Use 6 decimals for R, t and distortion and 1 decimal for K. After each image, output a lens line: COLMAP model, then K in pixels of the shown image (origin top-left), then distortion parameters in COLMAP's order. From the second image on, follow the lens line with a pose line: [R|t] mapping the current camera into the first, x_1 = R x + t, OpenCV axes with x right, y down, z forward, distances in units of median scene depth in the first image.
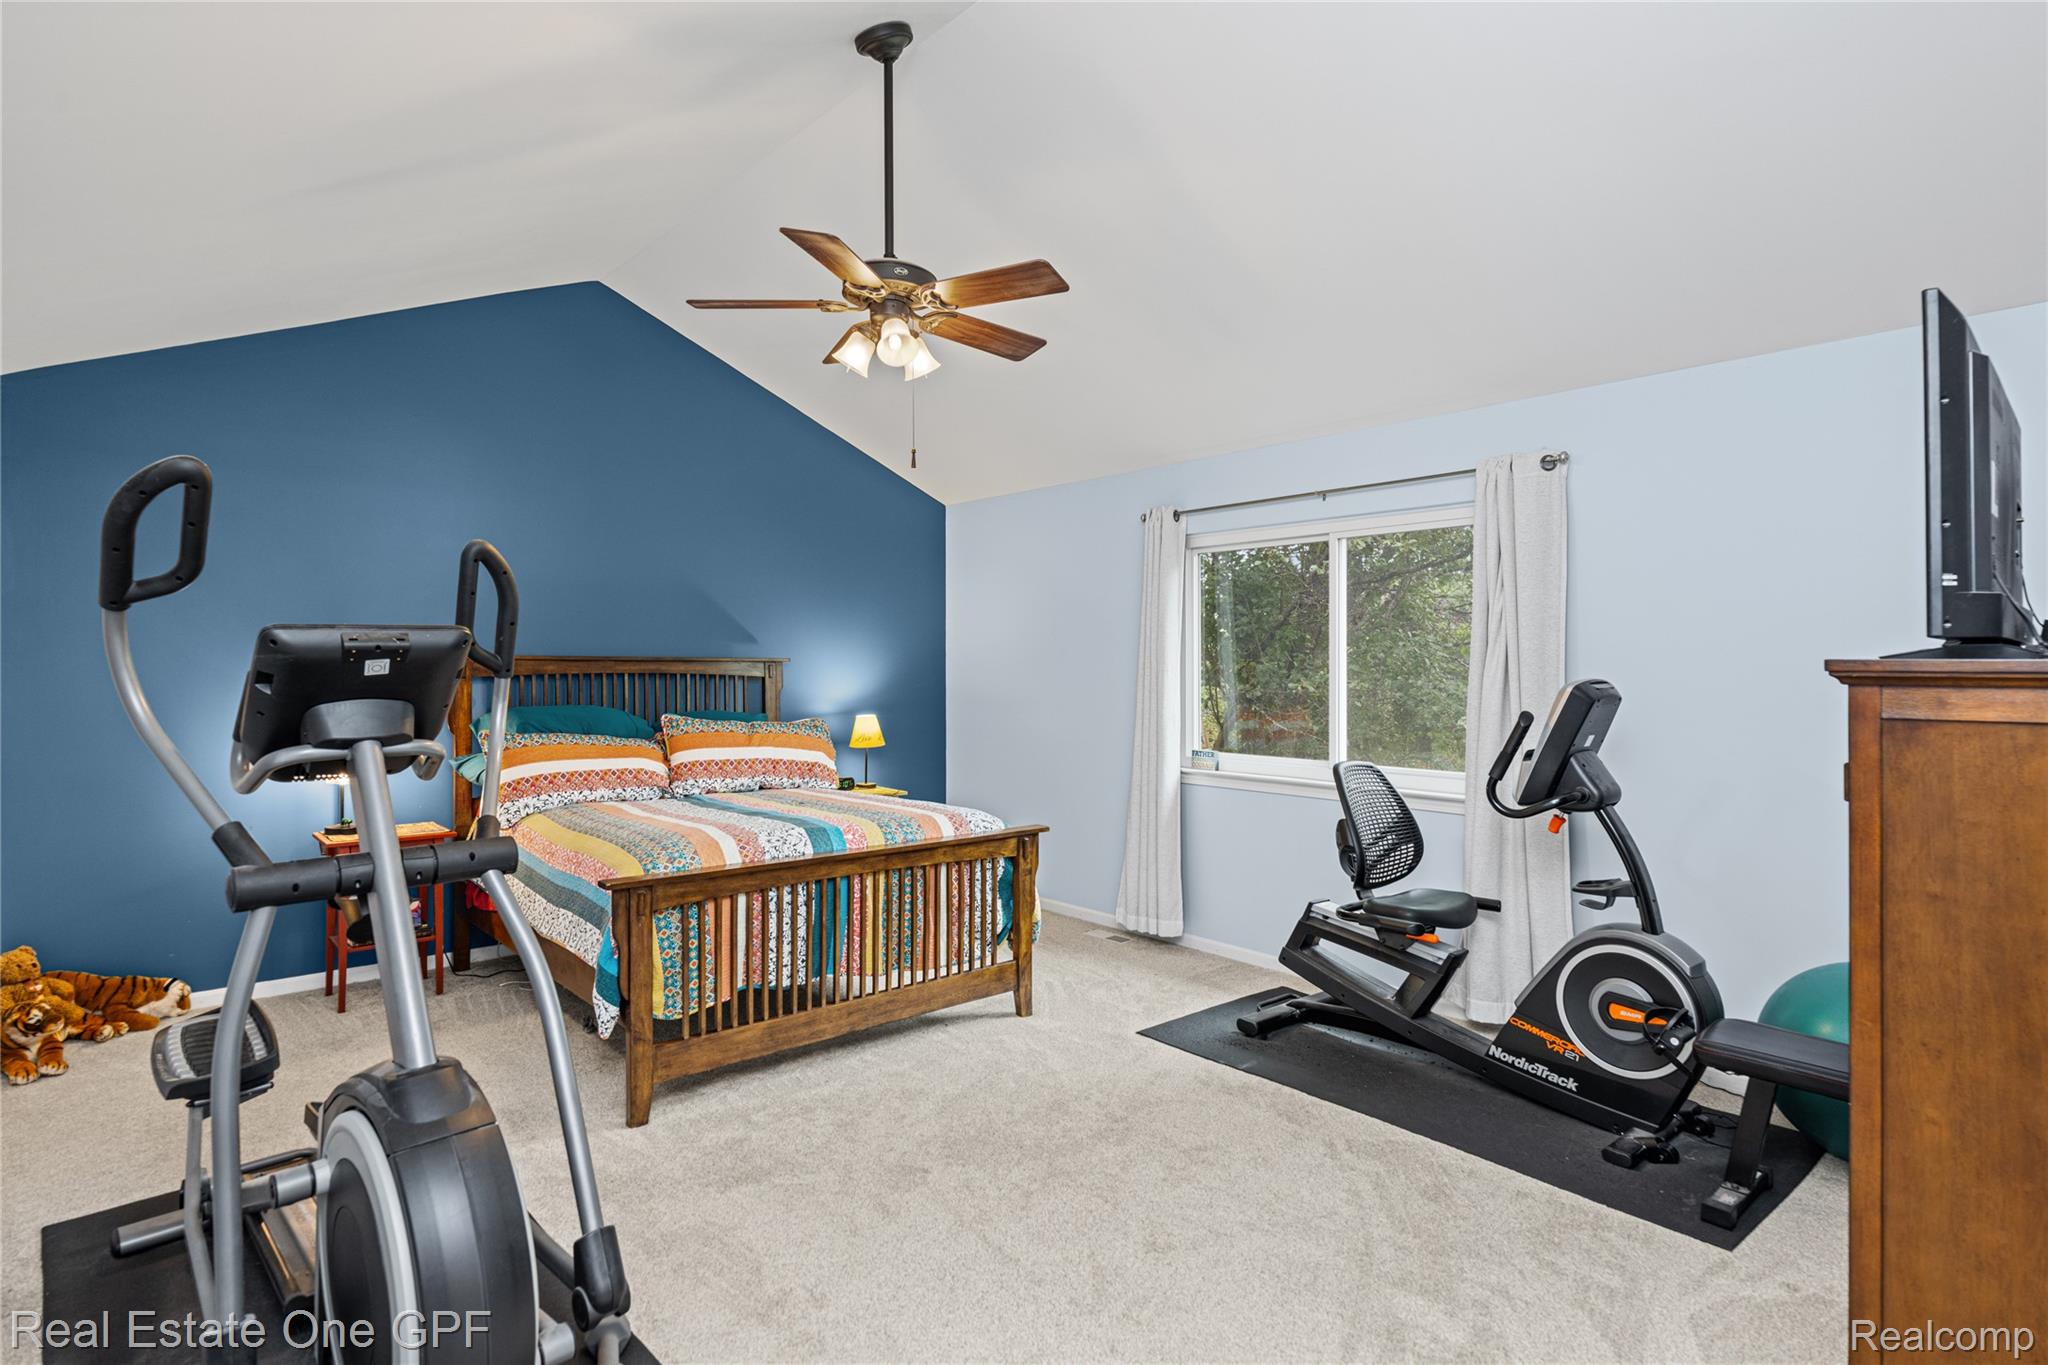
lens RADIAL K [[1047.7, 0, 1025.9], [0, 1047.7, 682.5], [0, 0, 1]] dist [0.004018, 0.000739]
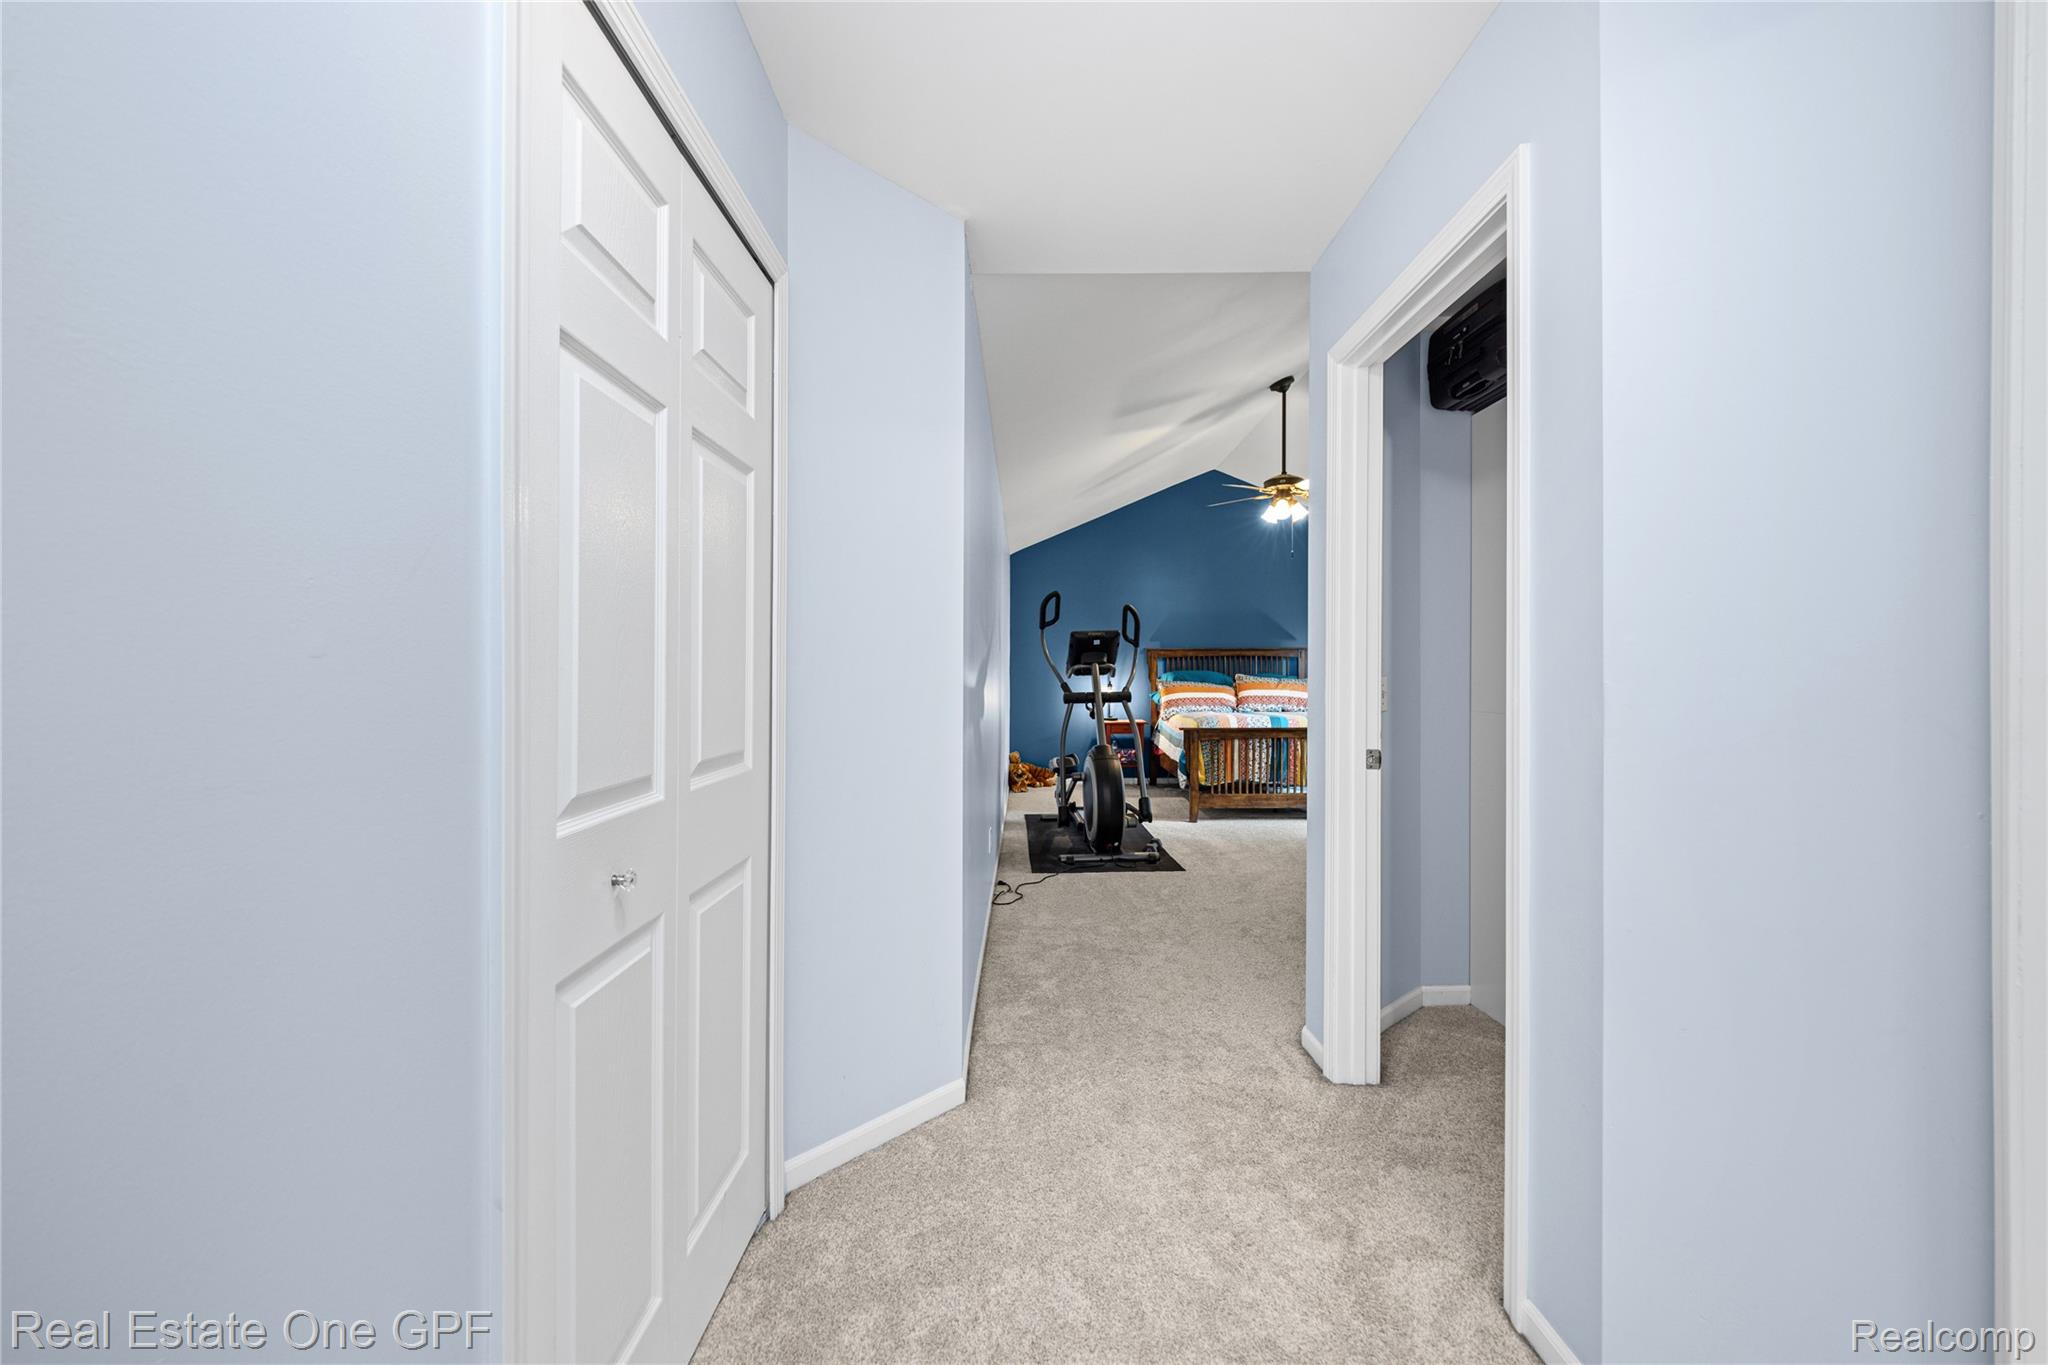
lens RADIAL K [[823.1, 0, 1022.7], [0, 823.1, 680.3], [0, 0, 1]] dist [0.000063, 0.000000]
pose [[0.744548, -0.000794, -0.667569, 0.614323], [-0.003805, 0.999978, -0.005433, 0.075433], [0.667559, 0.006585, 0.744528, -0.724796]]
